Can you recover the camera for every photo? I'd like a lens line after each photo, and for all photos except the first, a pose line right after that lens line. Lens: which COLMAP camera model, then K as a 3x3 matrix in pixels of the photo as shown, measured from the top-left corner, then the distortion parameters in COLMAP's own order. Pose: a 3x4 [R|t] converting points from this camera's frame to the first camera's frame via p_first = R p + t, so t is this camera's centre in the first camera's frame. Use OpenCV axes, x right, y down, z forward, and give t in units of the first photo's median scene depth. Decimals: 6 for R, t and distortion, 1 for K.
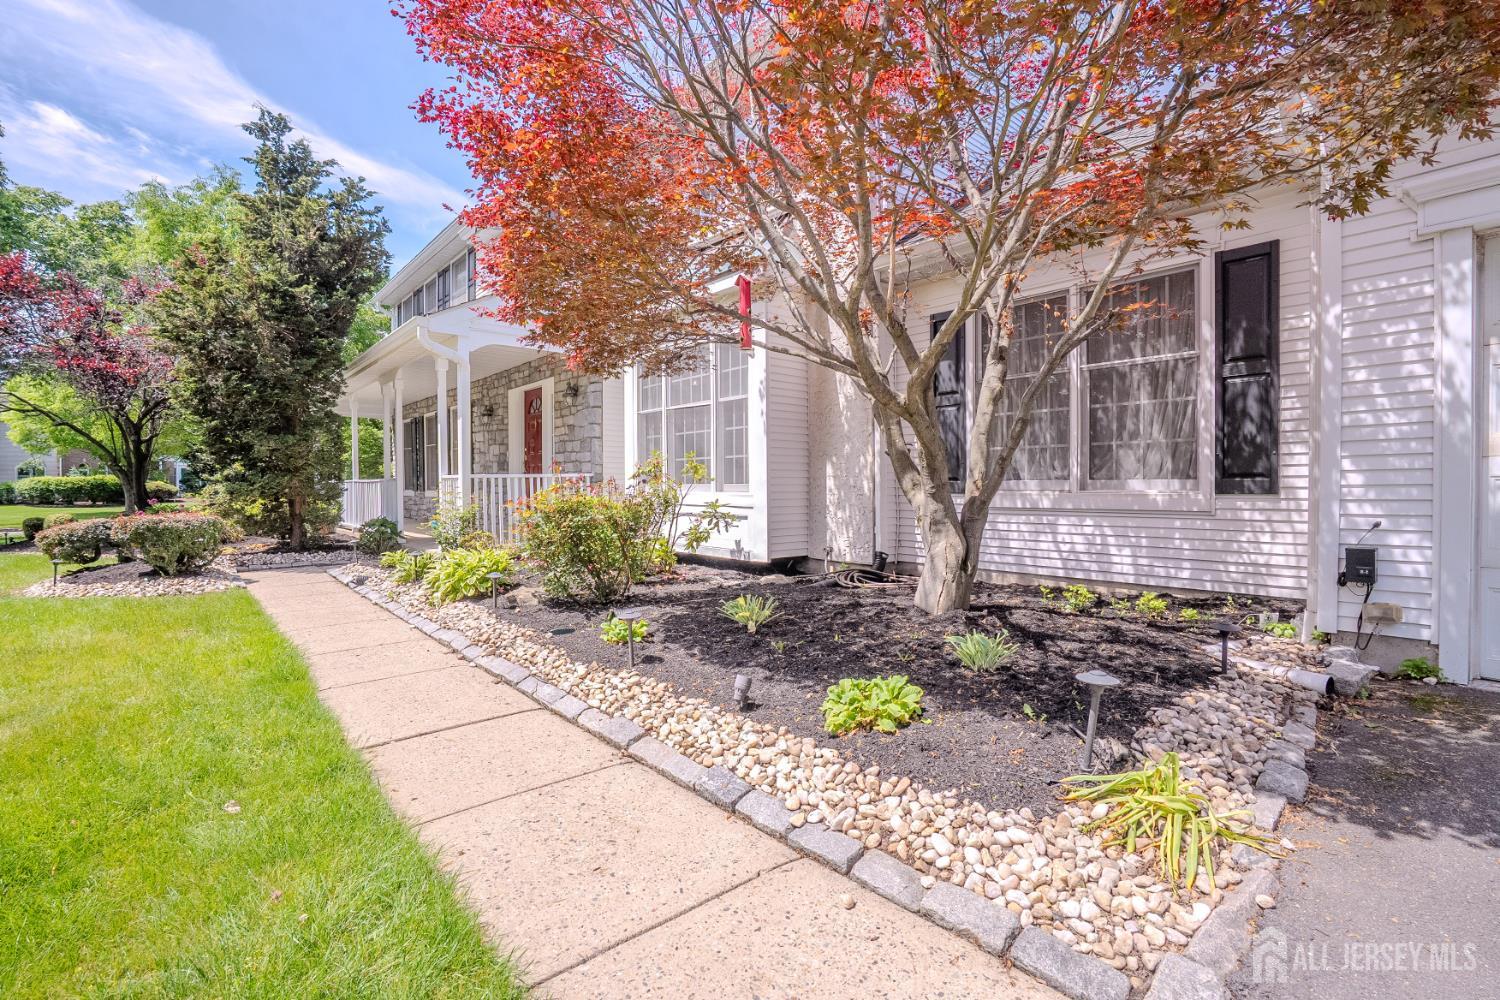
lens RADIAL K [[690.8, 0, 750.0], [0, 690.8, 500.0], [0, 0, 1]] dist [-0.058237, 0.018871]
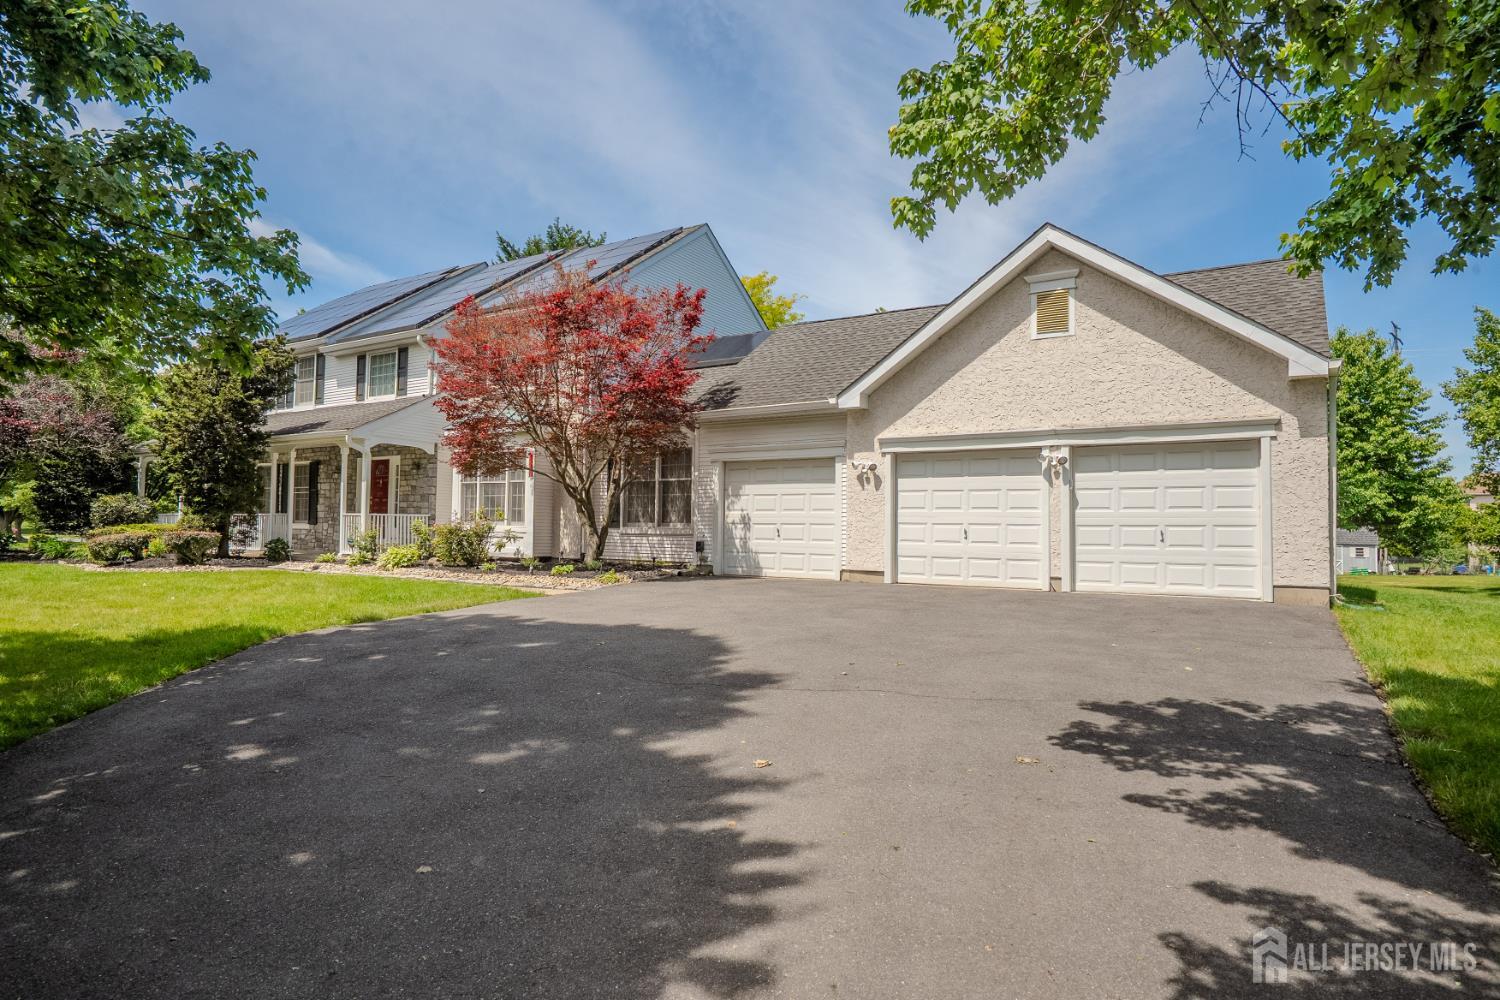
lens RADIAL K [[868.1, 0, 750.0], [0, 868.1, 500.0], [0, 0, 1]] dist [-0.000378, -0.000070]
pose [[0.961681, 0.014392, 0.273794, -0.071097], [-0.002776, 0.999081, -0.042764, 0.022772], [-0.274158, 0.040366, 0.960837, -1.845605]]
